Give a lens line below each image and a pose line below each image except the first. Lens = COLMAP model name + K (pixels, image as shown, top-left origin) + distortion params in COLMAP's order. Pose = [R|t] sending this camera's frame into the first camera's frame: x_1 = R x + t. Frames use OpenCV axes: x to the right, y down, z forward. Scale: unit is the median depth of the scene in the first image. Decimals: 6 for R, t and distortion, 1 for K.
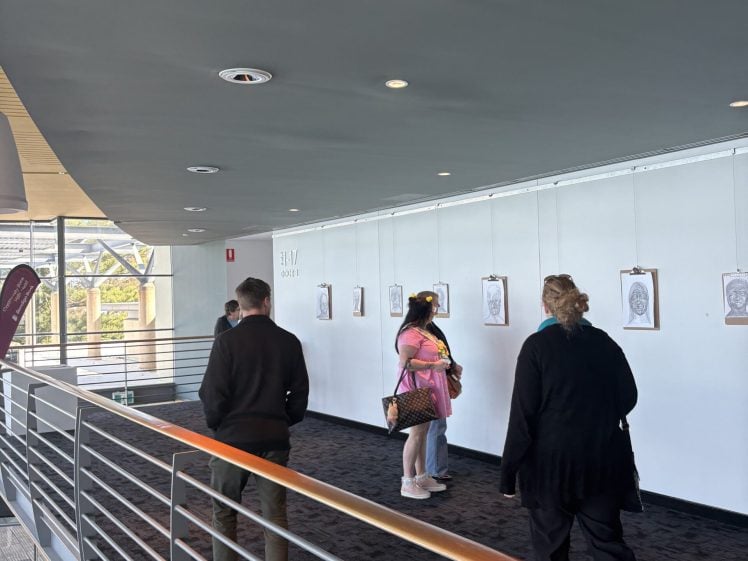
lens RADIAL K [[748.7, 0, 383.3], [0, 748.7, 277.5], [0, 0, 1]] dist [0.166965, -0.501387]
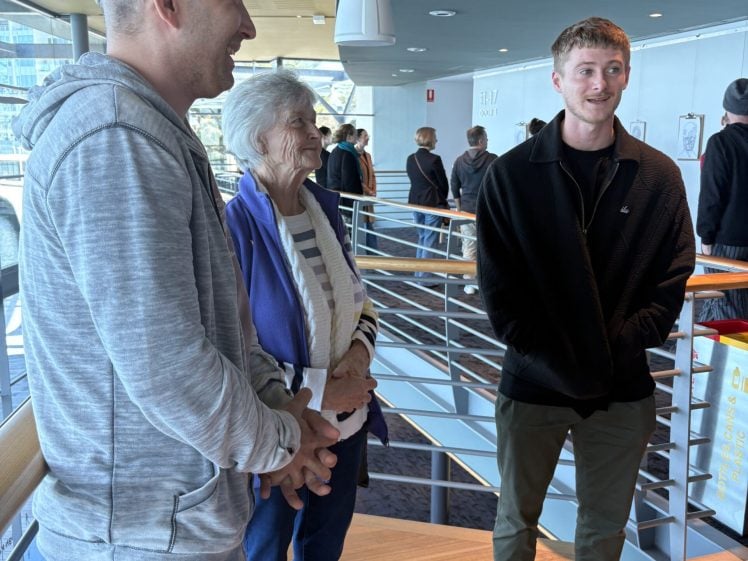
lens RADIAL K [[754.6, 0, 370.9], [0, 754.6, 293.0], [0, 0, 1]] dist [0.023385, -0.011783]
pose [[0.970087, 0.079218, -0.229466, -0.020641], [-0.028117, 0.975560, 0.217926, 0.016720], [0.241122, -0.204956, 0.948606, -0.137078]]
